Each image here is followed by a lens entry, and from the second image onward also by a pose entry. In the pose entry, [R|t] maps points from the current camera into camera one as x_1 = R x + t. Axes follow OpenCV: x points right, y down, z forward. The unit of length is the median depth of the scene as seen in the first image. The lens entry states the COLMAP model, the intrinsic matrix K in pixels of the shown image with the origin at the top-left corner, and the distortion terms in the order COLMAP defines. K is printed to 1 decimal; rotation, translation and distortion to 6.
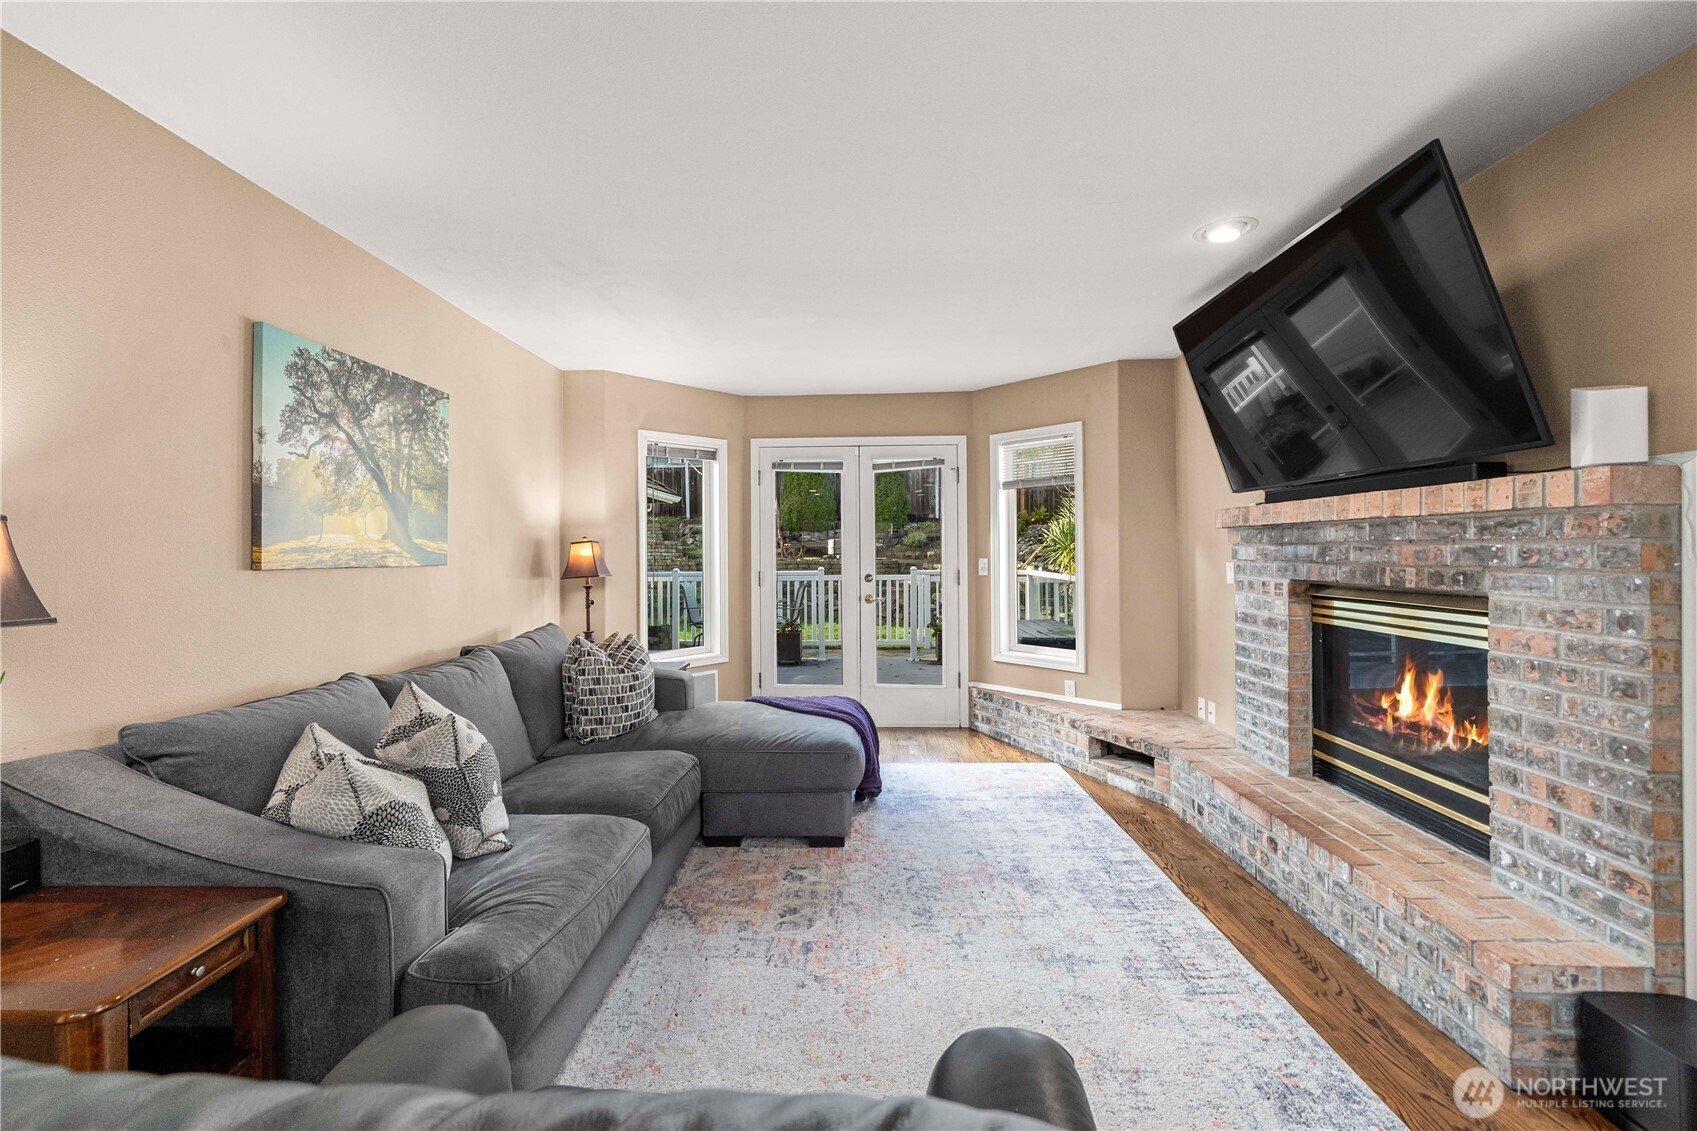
lens RADIAL K [[658.8, 0, 844.4], [0, 658.8, 554.9], [0, 0, 1]] dist [0.000270, 0.000021]
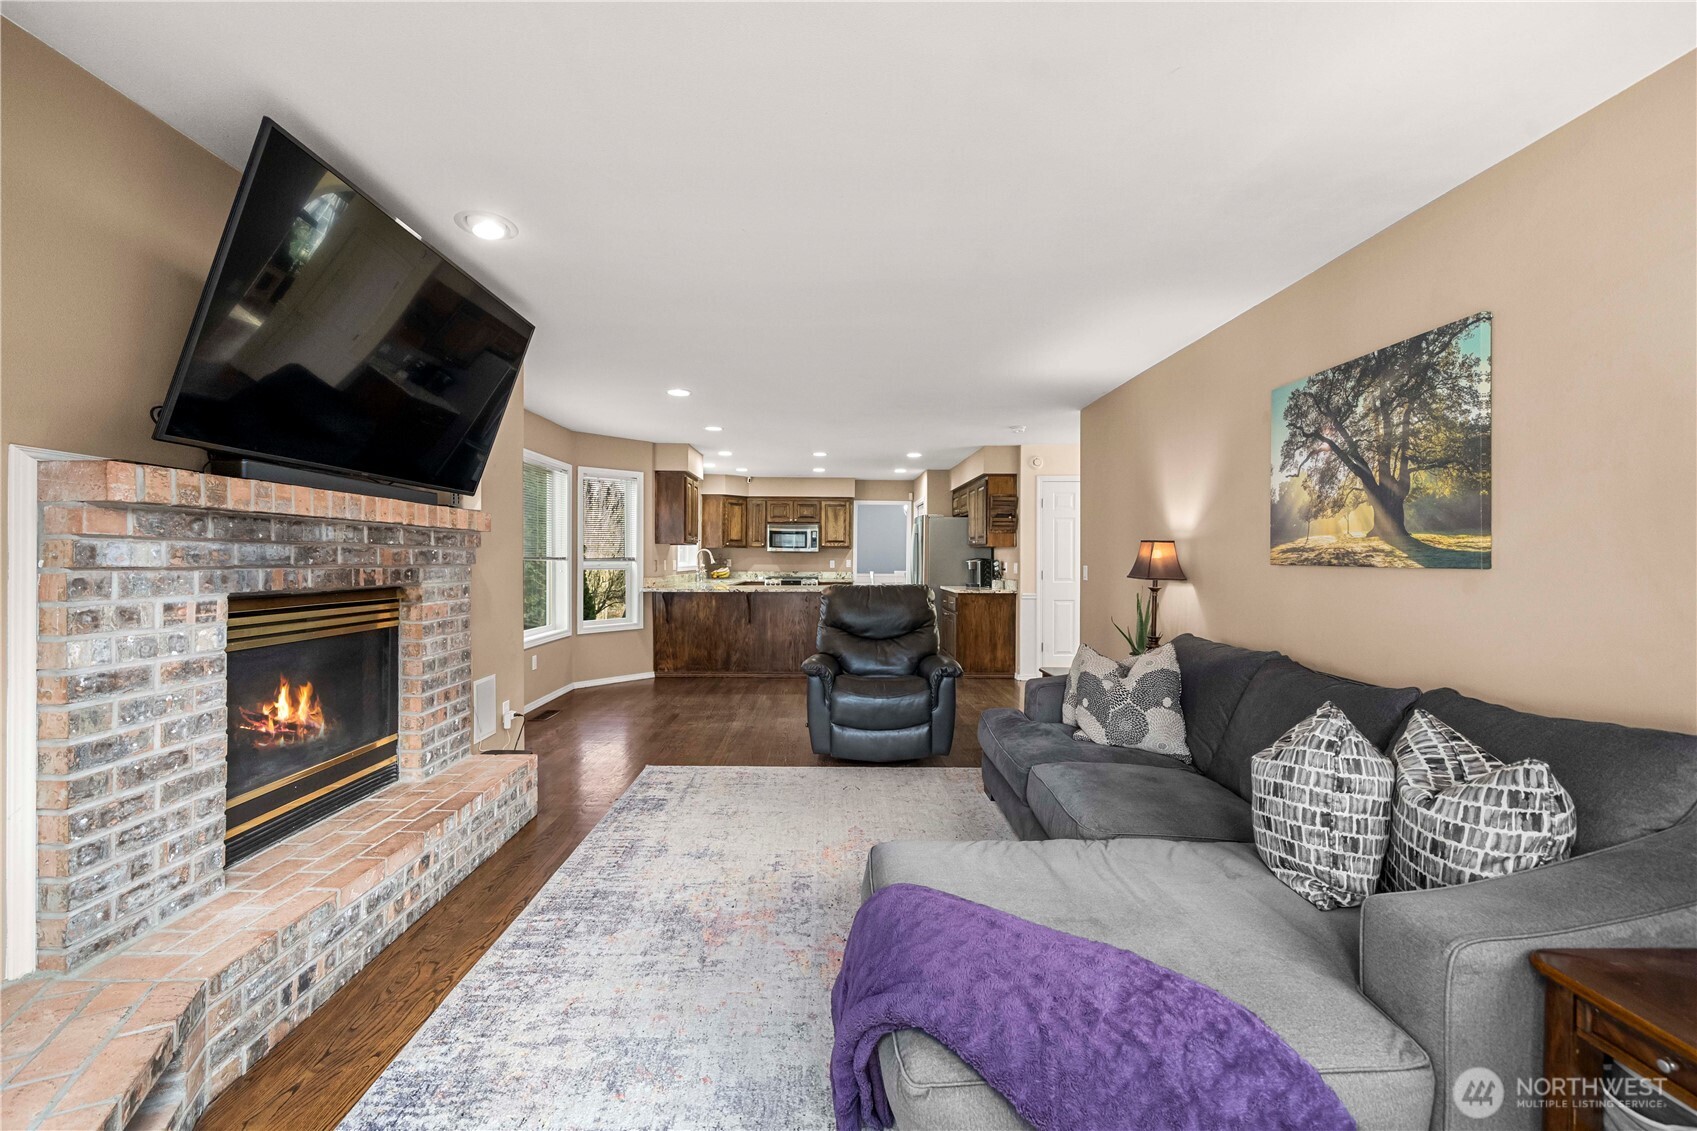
lens RADIAL K [[658.8, 0, 856.2], [0, 658.8, 562.0], [0, 0, 1]] dist [0.000270, 0.000021]
pose [[-0.997866, 0.003801, -0.065189, 0.089104], [0.003123, 0.999940, 0.010492, -0.000333], [0.065225, 0.010266, -0.997818, 1.929481]]
